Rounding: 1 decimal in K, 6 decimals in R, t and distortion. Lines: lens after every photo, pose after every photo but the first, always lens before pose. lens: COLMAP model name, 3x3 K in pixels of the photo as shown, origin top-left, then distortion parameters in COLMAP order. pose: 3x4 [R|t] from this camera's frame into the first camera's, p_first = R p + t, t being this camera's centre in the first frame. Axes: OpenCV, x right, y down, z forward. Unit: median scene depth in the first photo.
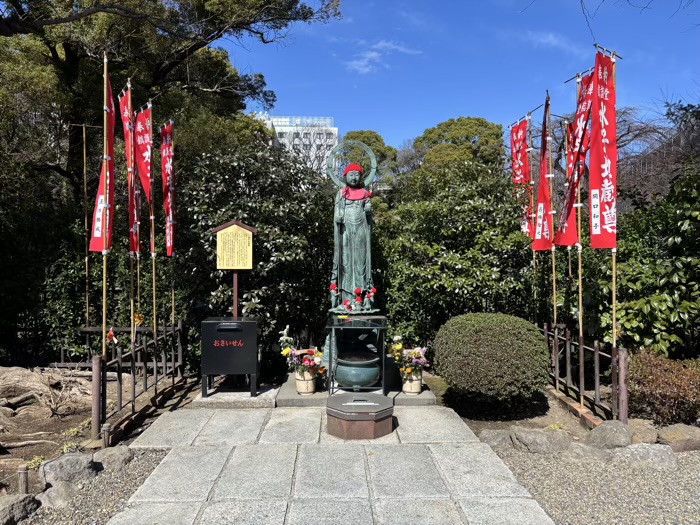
lens RADIAL K [[521.3, 0, 349.6], [0, 521.3, 260.3], [0, 0, 1]] dist [0.031220, -0.024568]
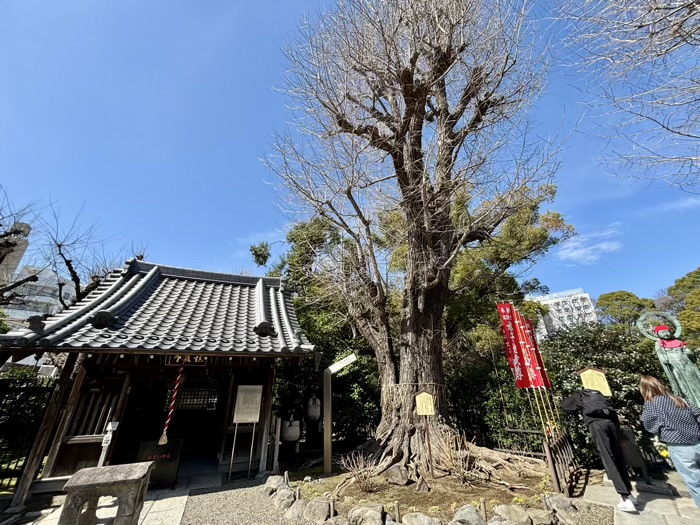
lens RADIAL K [[279.1, 0, 348.2], [0, 279.1, 262.6], [0, 0, 1]] dist [-0.000338, 0.000109]
pose [[0.732039, -0.299256, -0.612018, -0.117254], [0.012145, 0.903947, -0.427472, 0.002632], [0.681155, 0.305493, 0.665359, -0.337754]]
